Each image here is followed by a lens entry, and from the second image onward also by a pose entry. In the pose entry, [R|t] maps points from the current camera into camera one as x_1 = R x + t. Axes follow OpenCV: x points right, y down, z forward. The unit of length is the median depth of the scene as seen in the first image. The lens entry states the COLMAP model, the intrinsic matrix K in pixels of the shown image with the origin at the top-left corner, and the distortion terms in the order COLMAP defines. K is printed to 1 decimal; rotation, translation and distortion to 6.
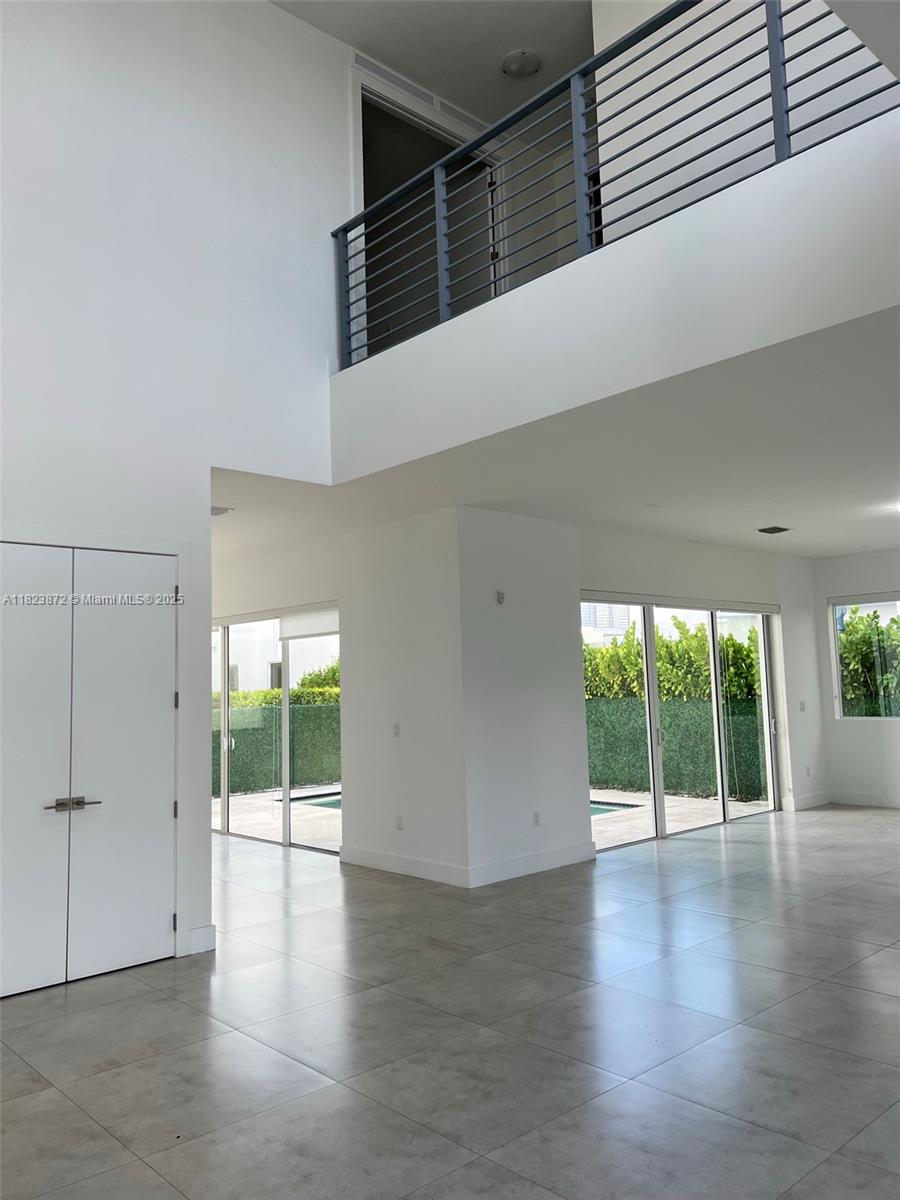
lens RADIAL K [[907.7, 0, 454.6], [0, 907.7, 589.5], [0, 0, 1]] dist [0.034599, -0.048015]
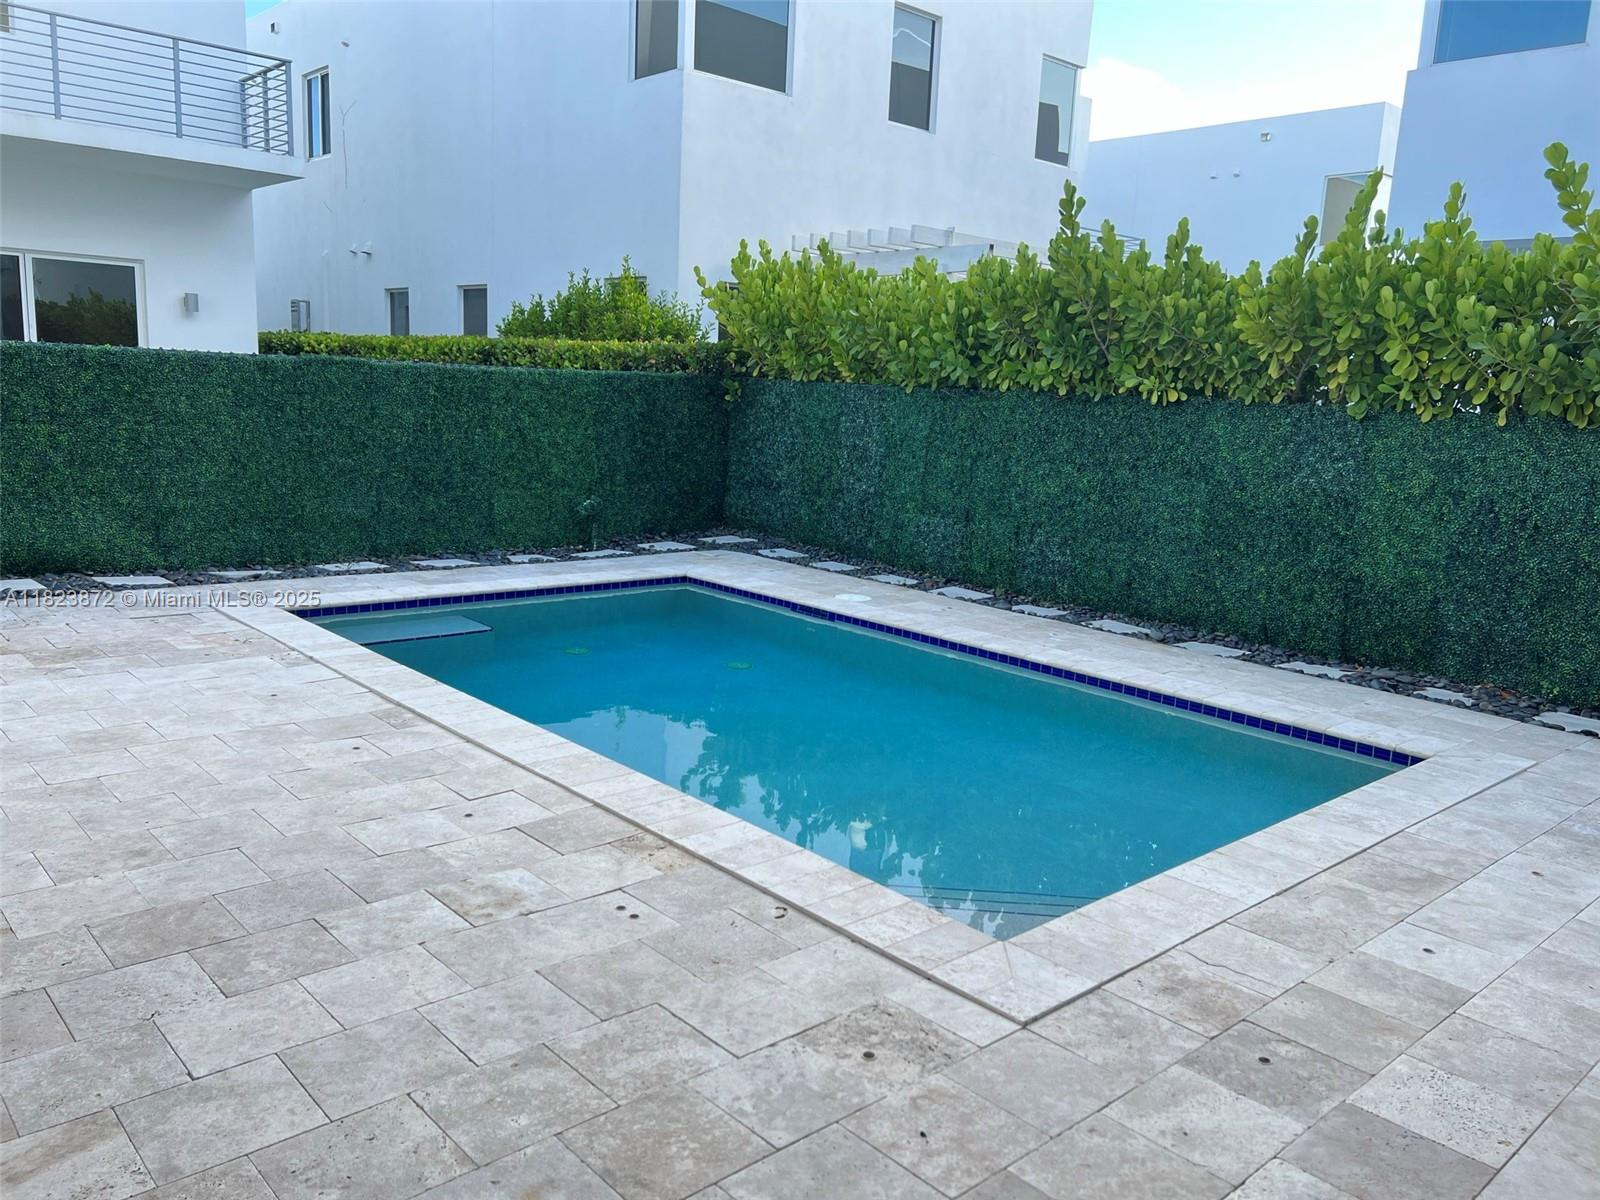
lens RADIAL K [[1212.9, 0, 799.2], [0, 1212.9, 603.4], [0, 0, 1]] dist [0.057449, -0.064523]
pose [[0.997218, 0.074499, -0.002549, 0.002112], [-0.070647, 0.955464, 0.286528, 0.070259], [0.023782, -0.285551, 0.958068, 0.516293]]
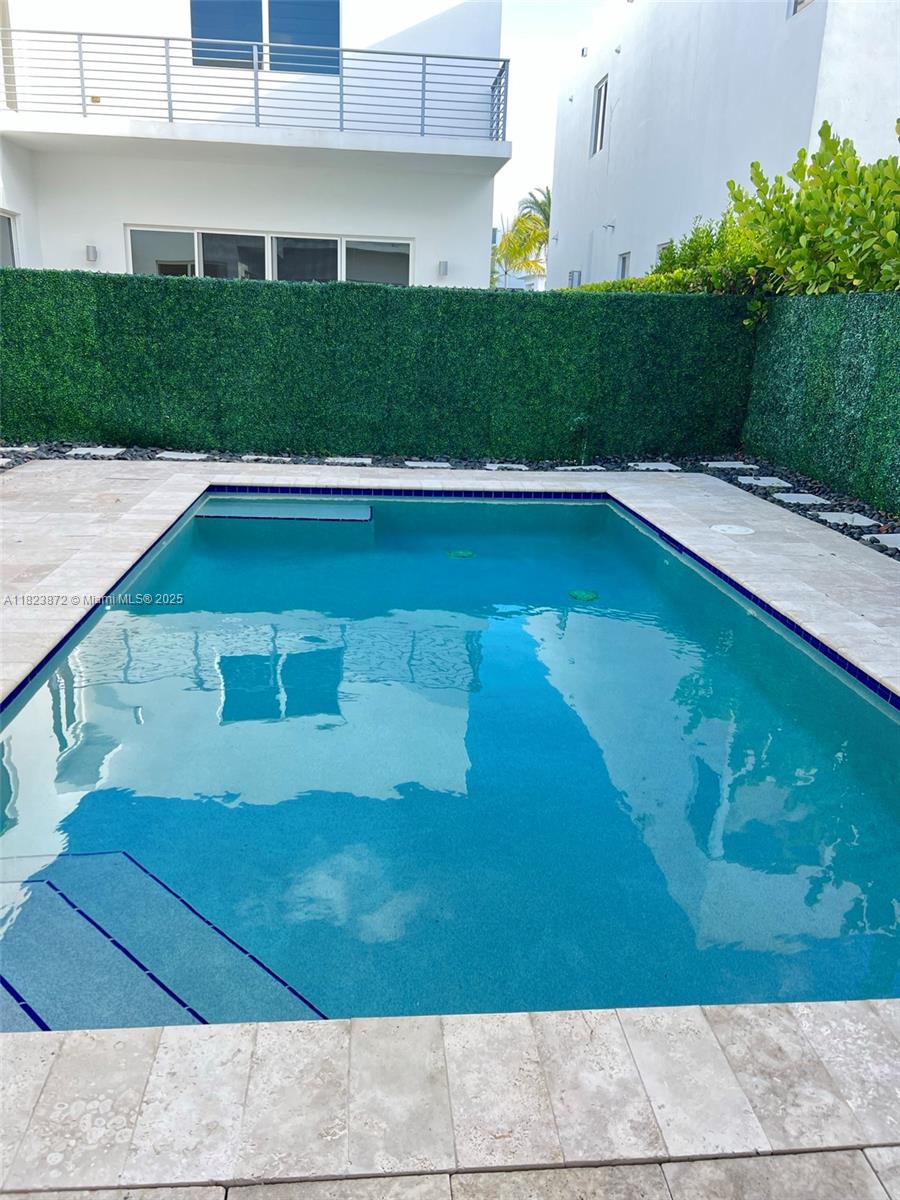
lens RADIAL K [[907.2, 0, 443.2], [0, 907.2, 595.4], [0, 0, 1]] dist [0.066248, -0.096694]
pose [[0.785327, 0.225946, -0.576376, 0.151670], [0.014489, 0.924056, 0.381982, 0.107259], [0.618911, -0.308332, 0.722413, 0.702995]]
